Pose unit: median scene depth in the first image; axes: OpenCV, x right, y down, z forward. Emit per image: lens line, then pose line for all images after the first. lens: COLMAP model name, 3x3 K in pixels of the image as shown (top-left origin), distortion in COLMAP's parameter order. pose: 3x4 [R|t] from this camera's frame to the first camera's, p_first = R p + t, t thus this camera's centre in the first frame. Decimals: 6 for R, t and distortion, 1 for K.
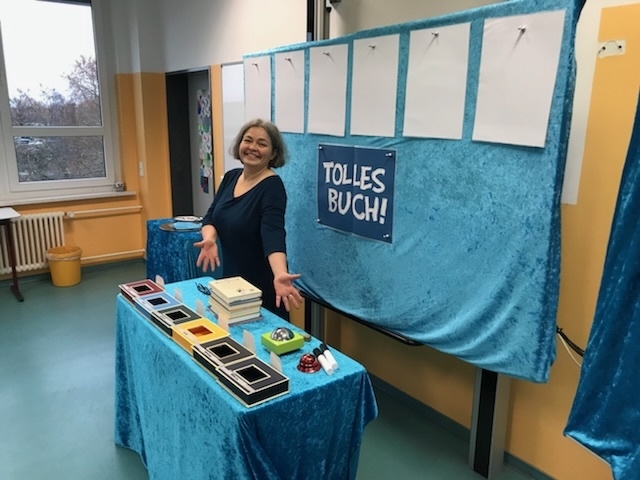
lens RADIAL K [[520.4, 0, 318.2], [0, 520.4, 235.6], [0, 0, 1]] dist [0.040275, -0.022570]
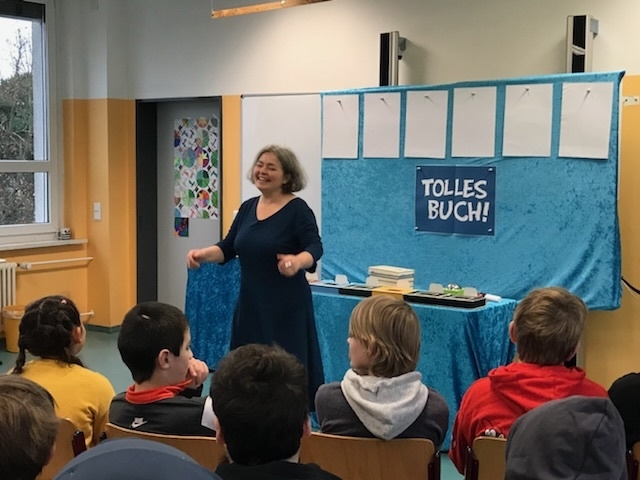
lens RADIAL K [[954.6, 0, 325.3], [0, 954.6, 228.4], [0, 0, 1]] dist [0.115176, 0.000000]
pose [[0.958804, -0.020558, 0.283325, -0.973879], [0.064354, 0.987167, -0.146153, 0.329761], [-0.276684, 0.158365, 0.947822, -1.216011]]
